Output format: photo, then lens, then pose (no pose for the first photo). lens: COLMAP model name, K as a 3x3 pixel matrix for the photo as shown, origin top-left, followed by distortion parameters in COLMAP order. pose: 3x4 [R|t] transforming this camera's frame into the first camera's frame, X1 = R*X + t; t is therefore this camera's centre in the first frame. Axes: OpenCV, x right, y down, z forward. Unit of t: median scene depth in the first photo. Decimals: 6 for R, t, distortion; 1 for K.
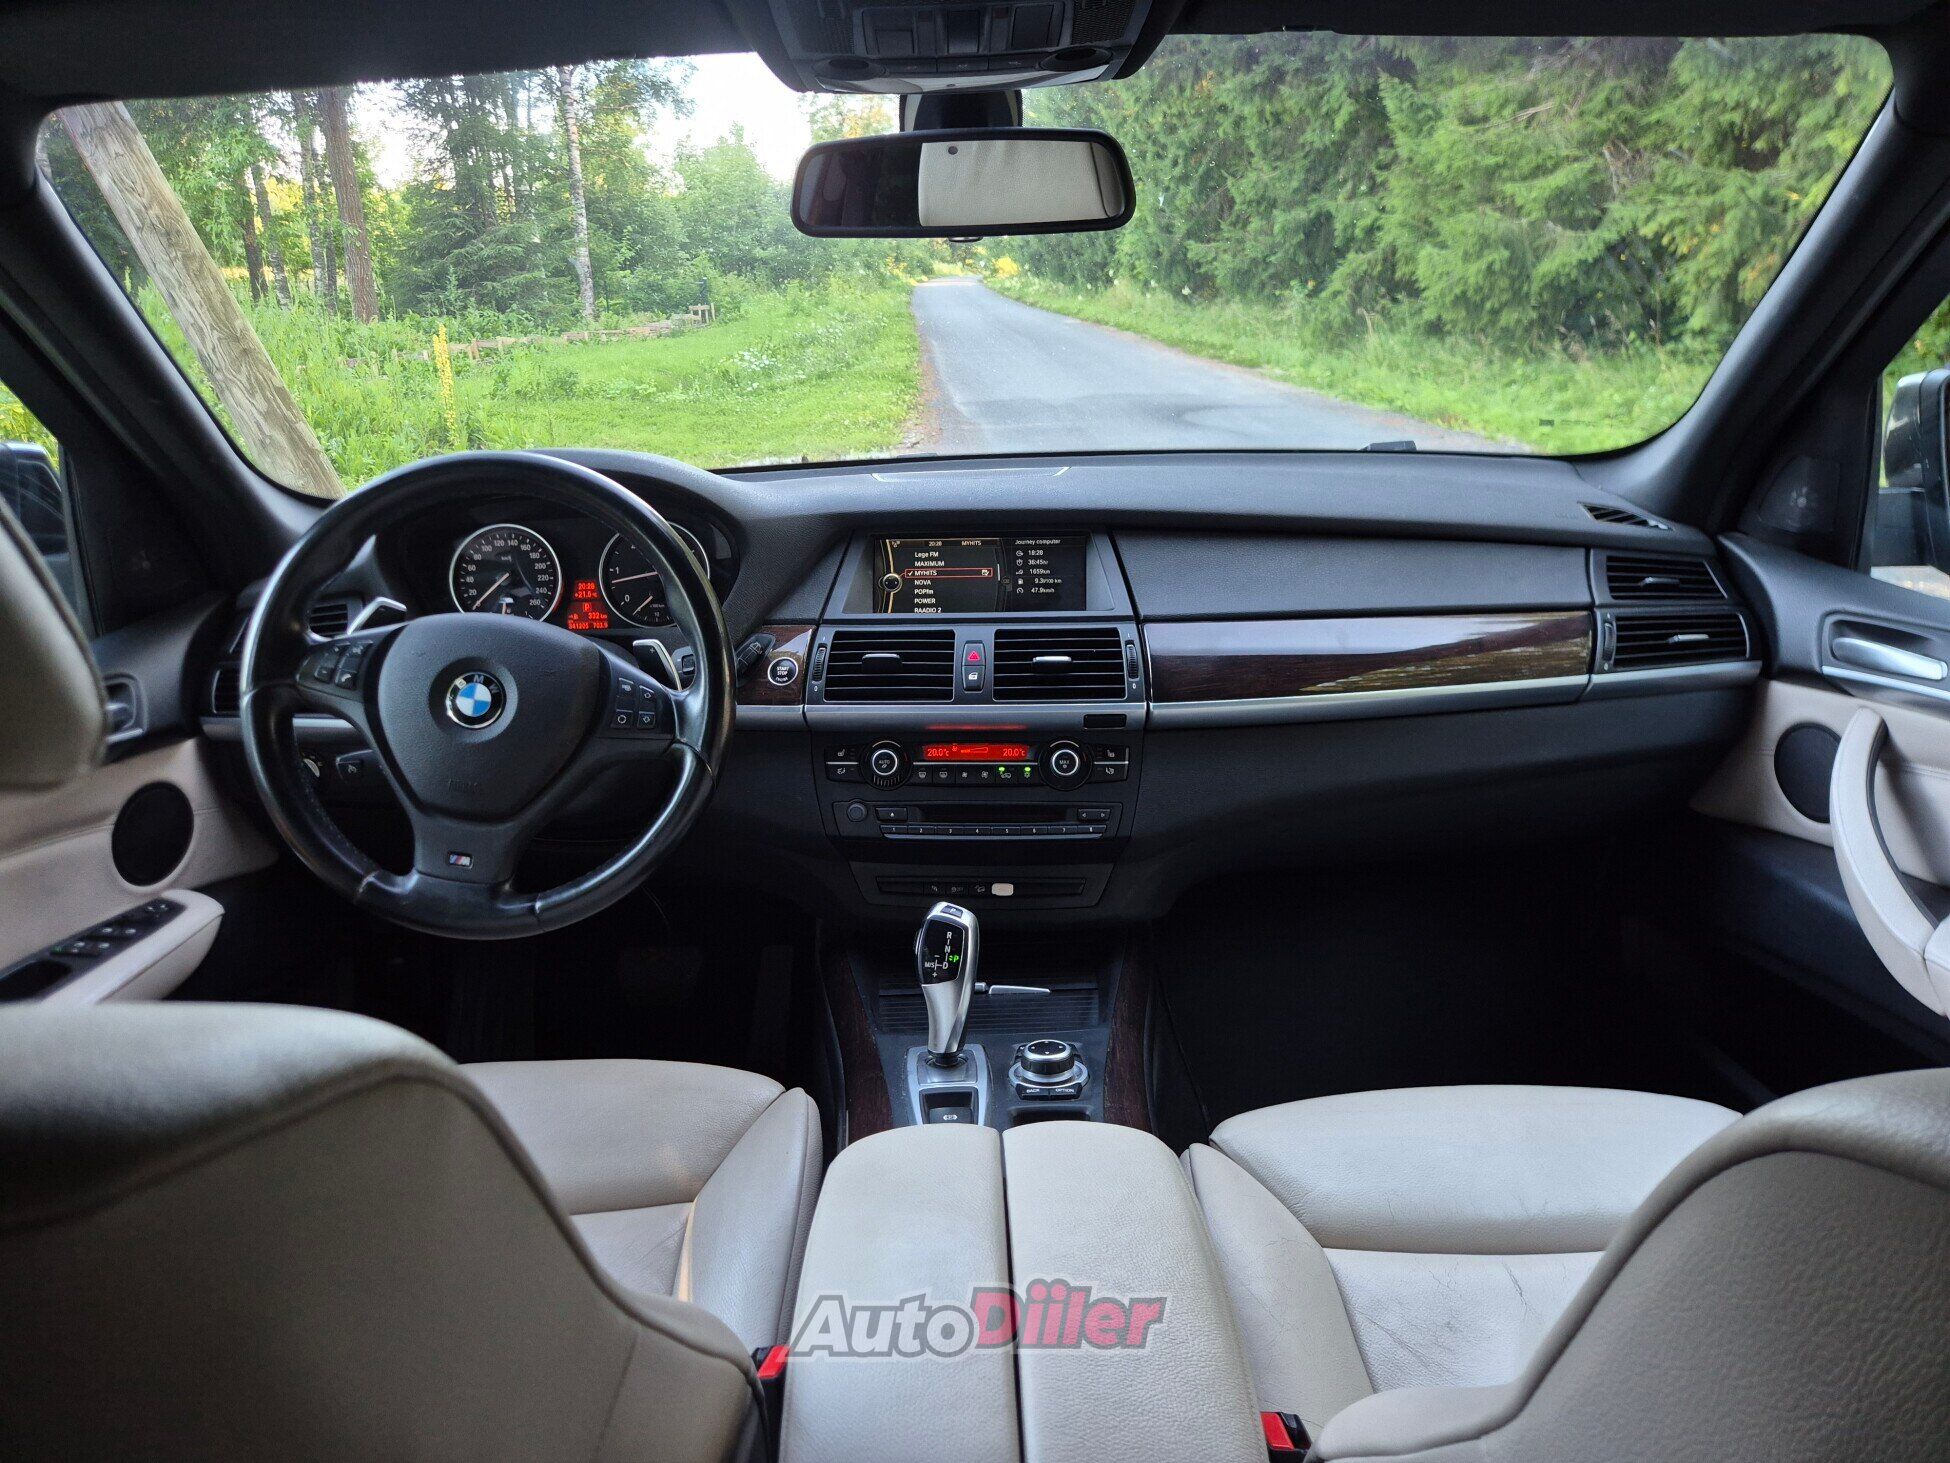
lens RADIAL K [[1311.4, 0, 973.0], [0, 1311.4, 732.0], [0, 0, 1]] dist [-0.004216, -0.002300]
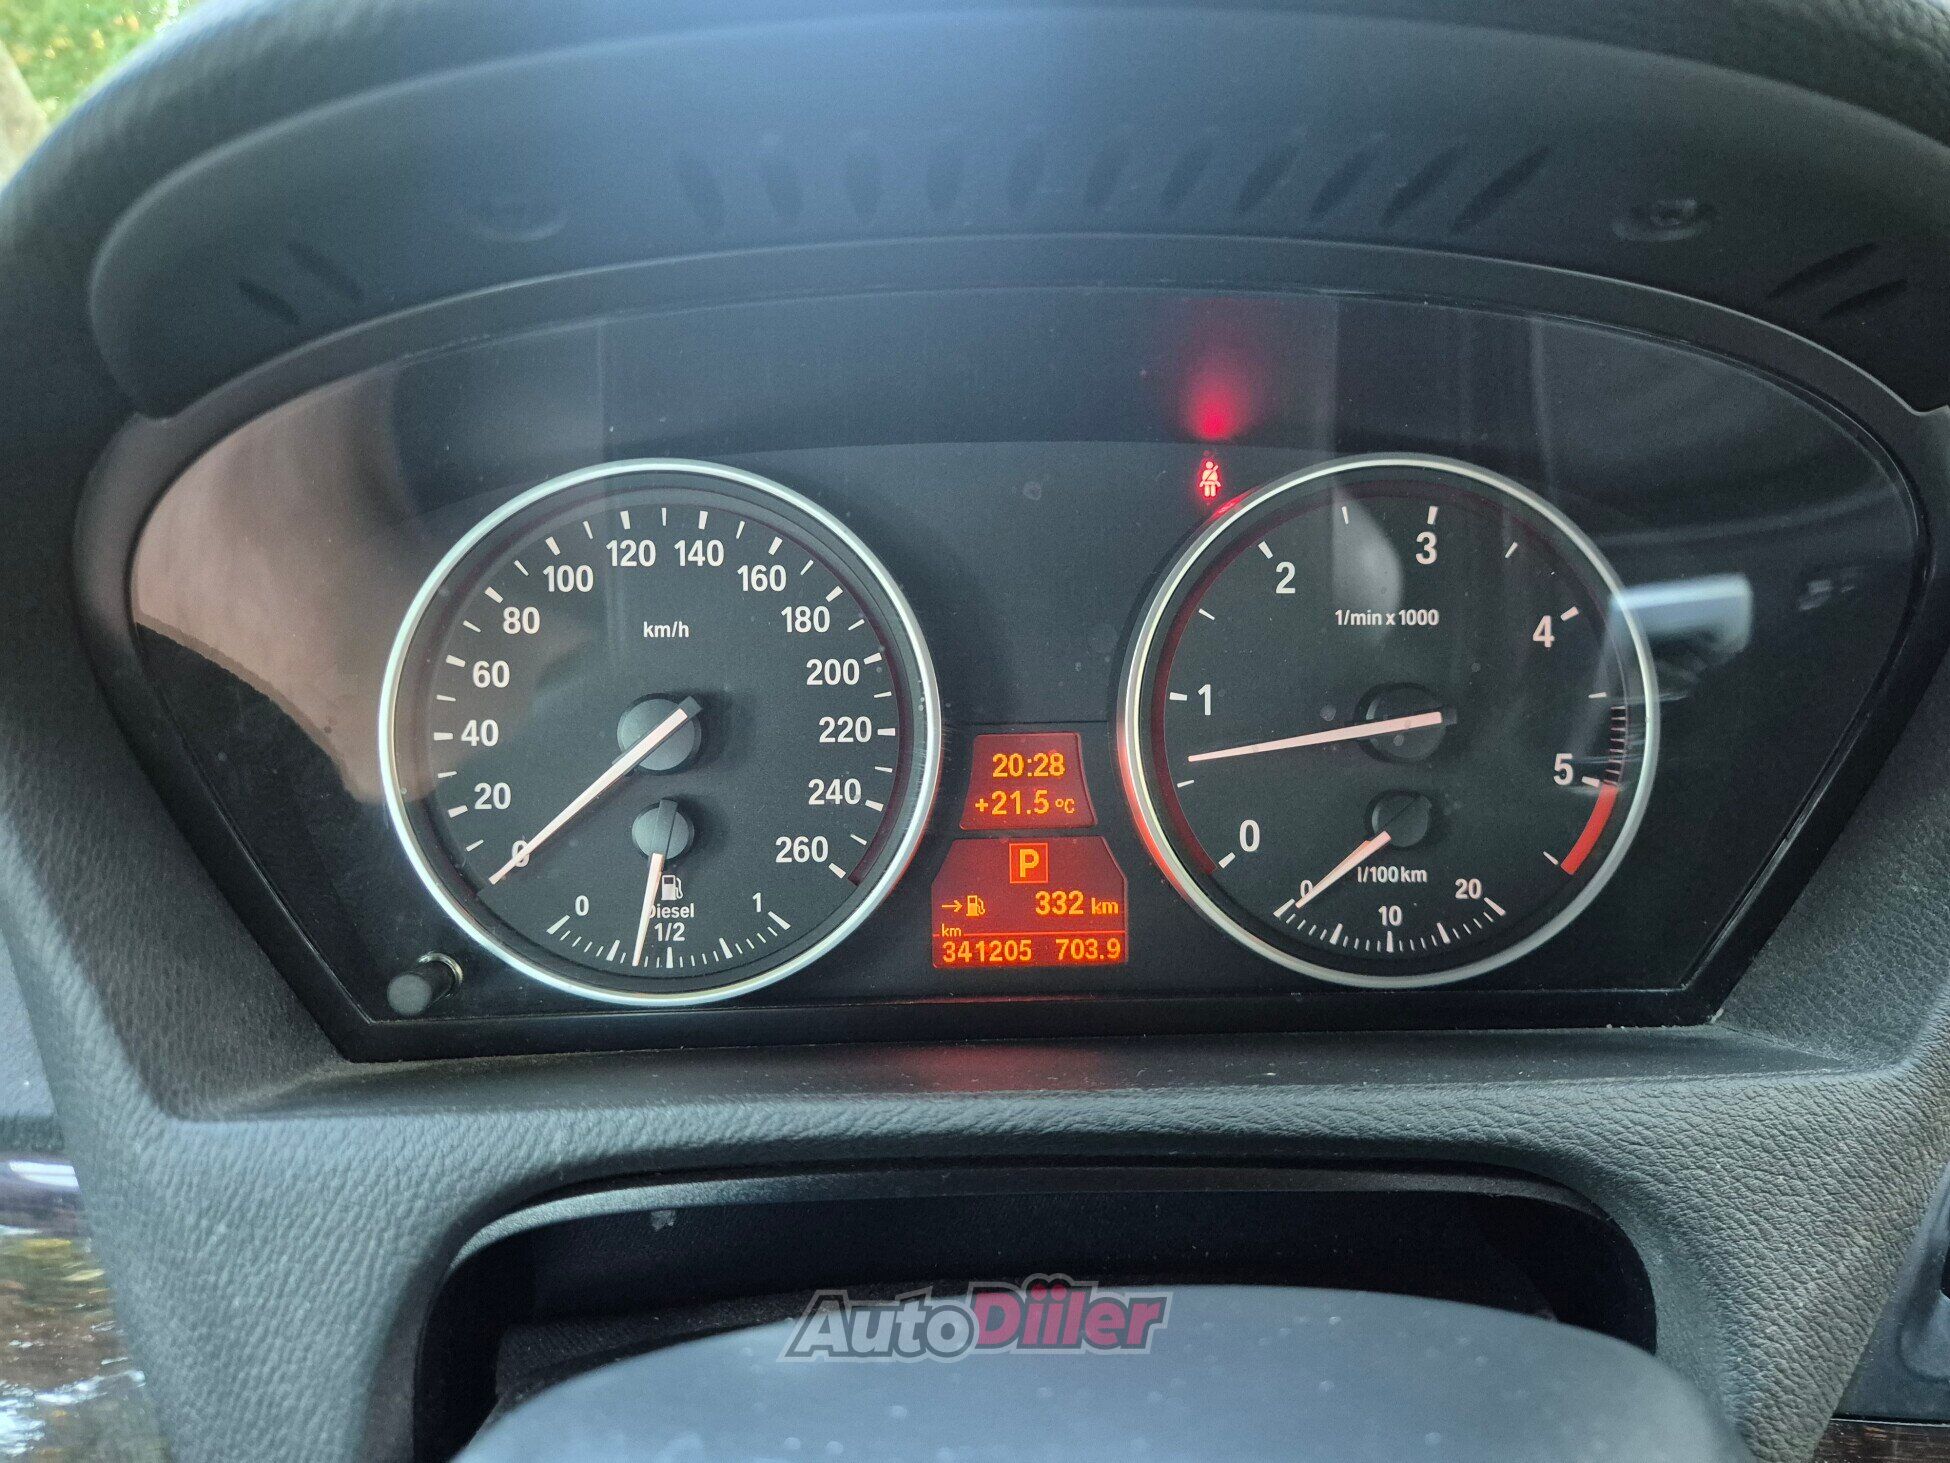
lens RADIAL K [[1311.4, 0, 977.8], [0, 1311.4, 729.3], [0, 0, 1]] dist [-0.004216, -0.002300]
pose [[0.999739, 0.022506, -0.003841, -0.306766], [-0.022493, 0.999741, 0.003388, -0.118919], [0.003917, -0.003301, 0.999987, 0.798611]]
